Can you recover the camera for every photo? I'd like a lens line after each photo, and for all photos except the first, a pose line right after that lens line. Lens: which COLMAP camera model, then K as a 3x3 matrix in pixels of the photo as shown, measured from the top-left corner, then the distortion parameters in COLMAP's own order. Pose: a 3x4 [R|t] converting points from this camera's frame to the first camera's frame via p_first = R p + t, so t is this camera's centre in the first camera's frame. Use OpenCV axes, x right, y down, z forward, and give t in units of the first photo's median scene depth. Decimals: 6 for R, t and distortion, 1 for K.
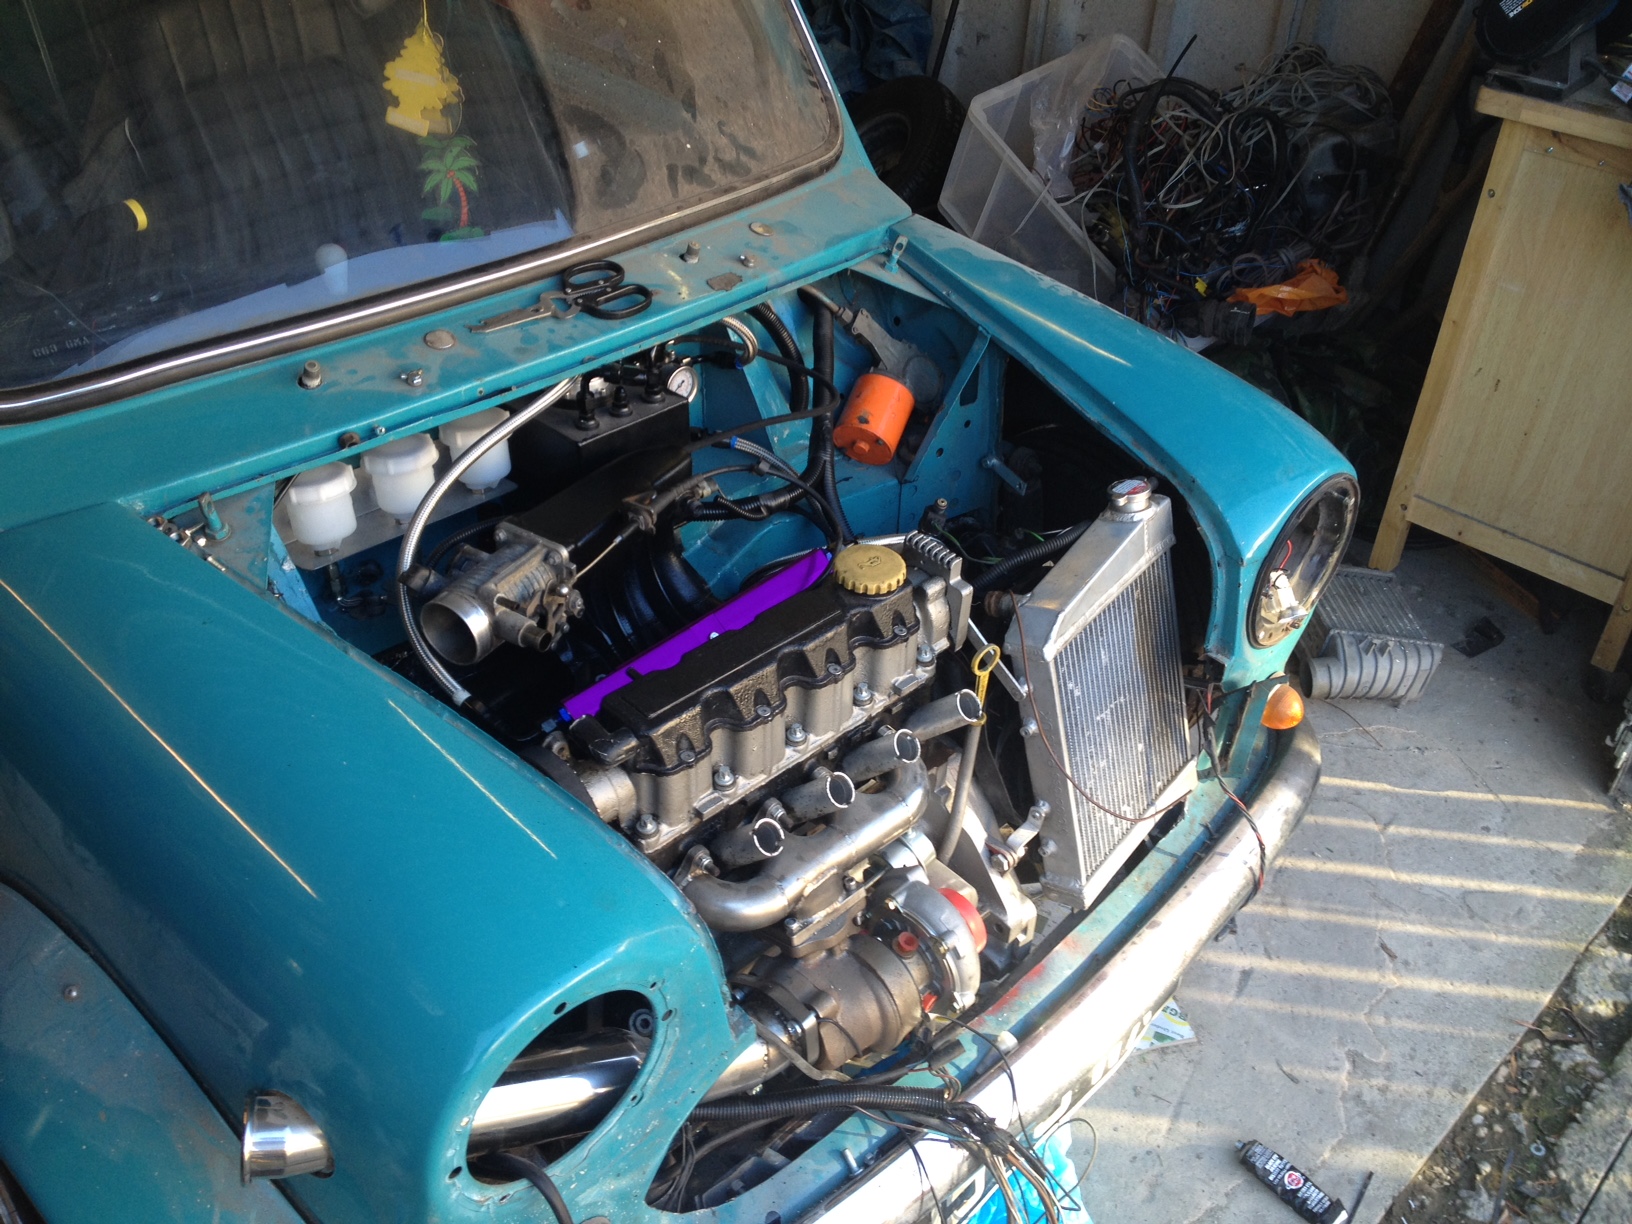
lens RADIAL K [[1521.3, 0, 816.0], [0, 1521.3, 612.0], [0, 0, 1]] dist [0.080311, -0.025696]
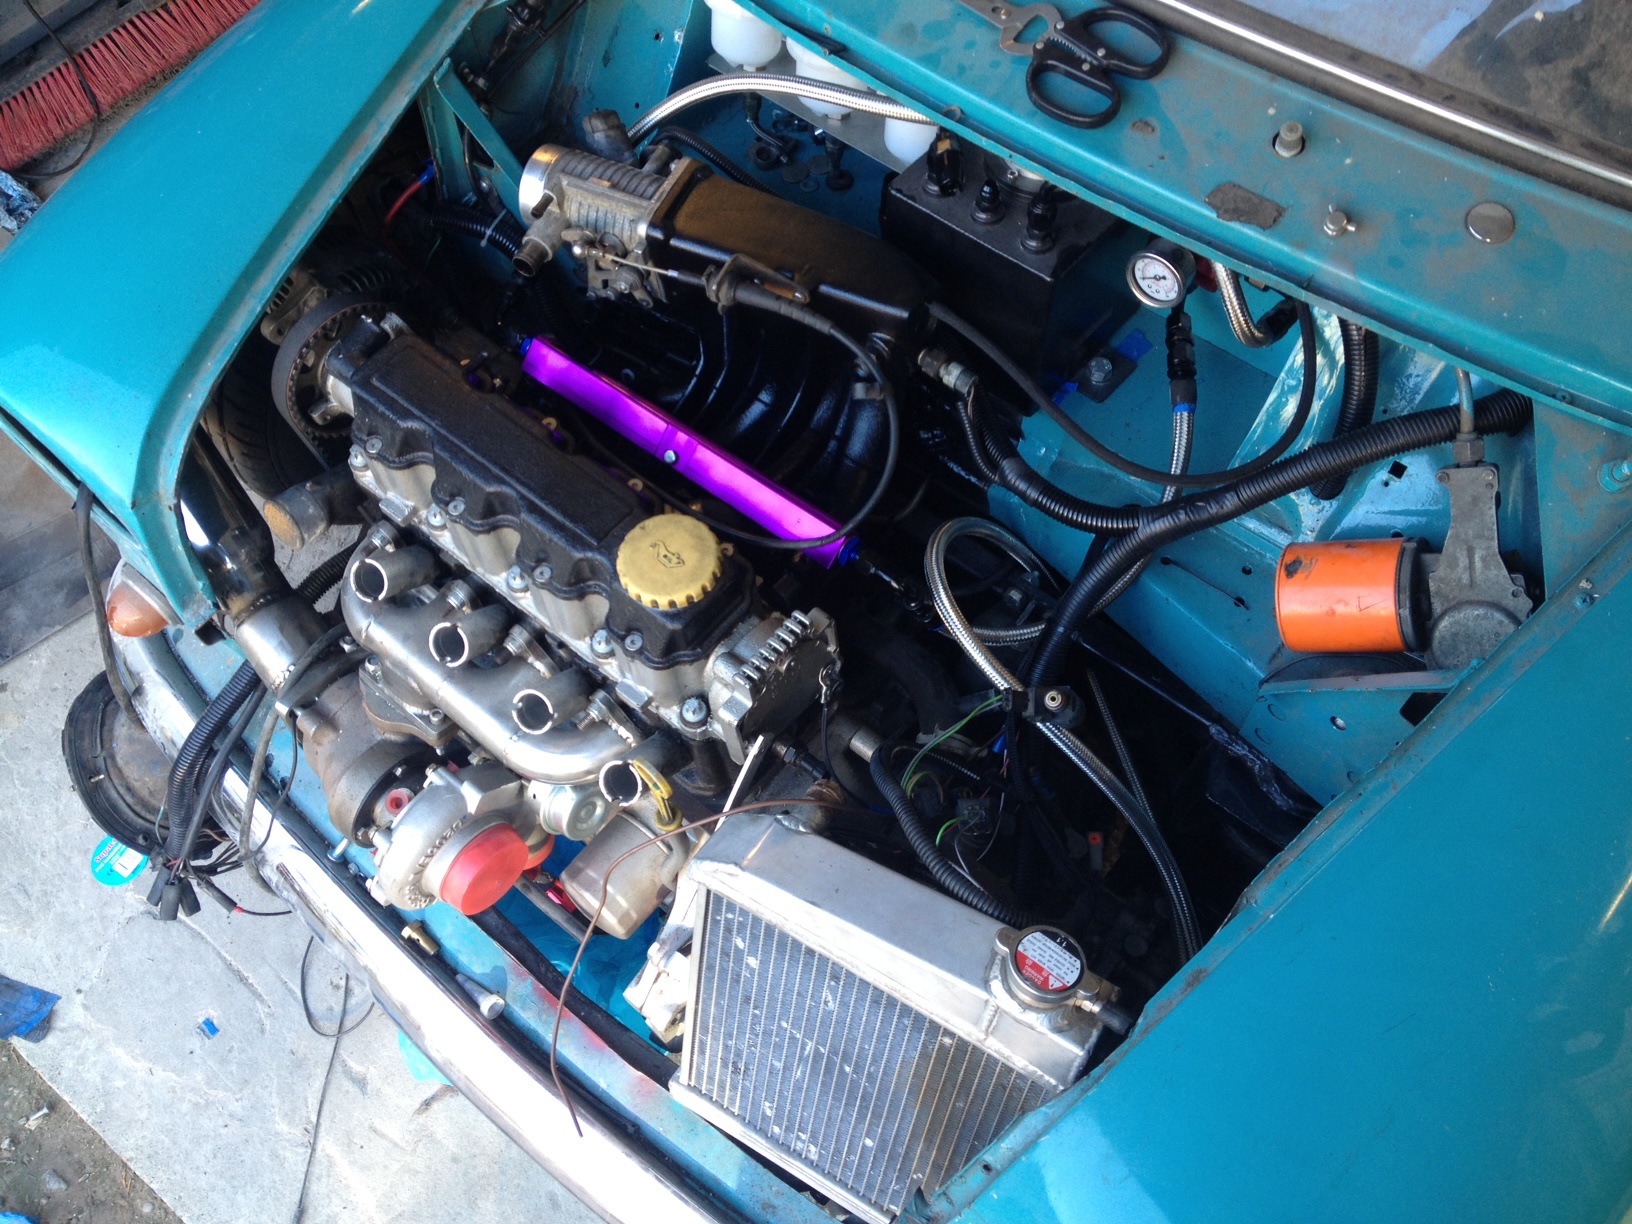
lens RADIAL K [[1521.3, 0, 816.0], [0, 1521.3, 612.0], [0, 0, 1]] dist [0.080311, -0.025696]
pose [[0.085846, 0.837140, -0.540210, 0.401707], [-0.544735, 0.493428, 0.678080, -0.483191], [0.834203, 0.236061, 0.498378, 0.652557]]
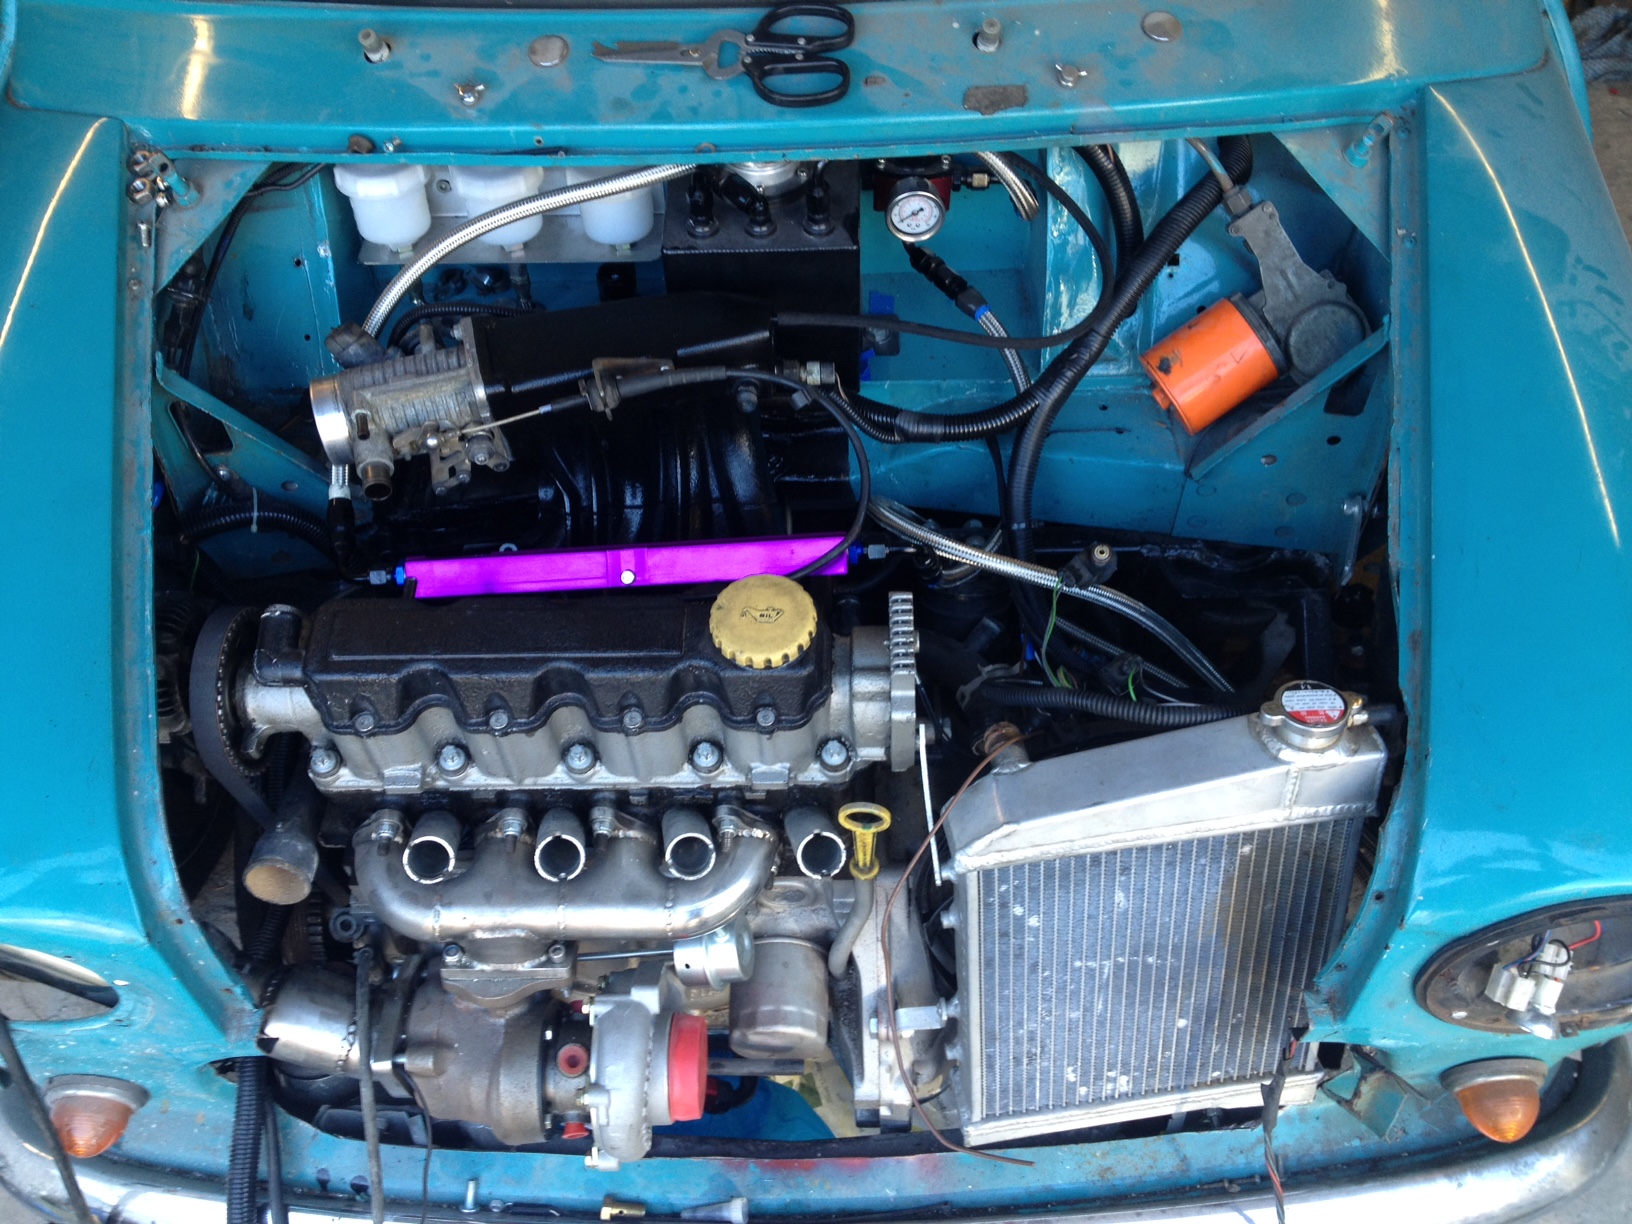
lens RADIAL K [[1521.3, 0, 816.0], [0, 1521.3, 612.0], [0, 0, 1]] dist [0.080311, -0.025696]
pose [[0.701731, 0.537707, -0.467381, 0.340475], [-0.366960, 0.835105, 0.409804, -0.294889], [0.610667, -0.116062, 0.783336, 0.434838]]
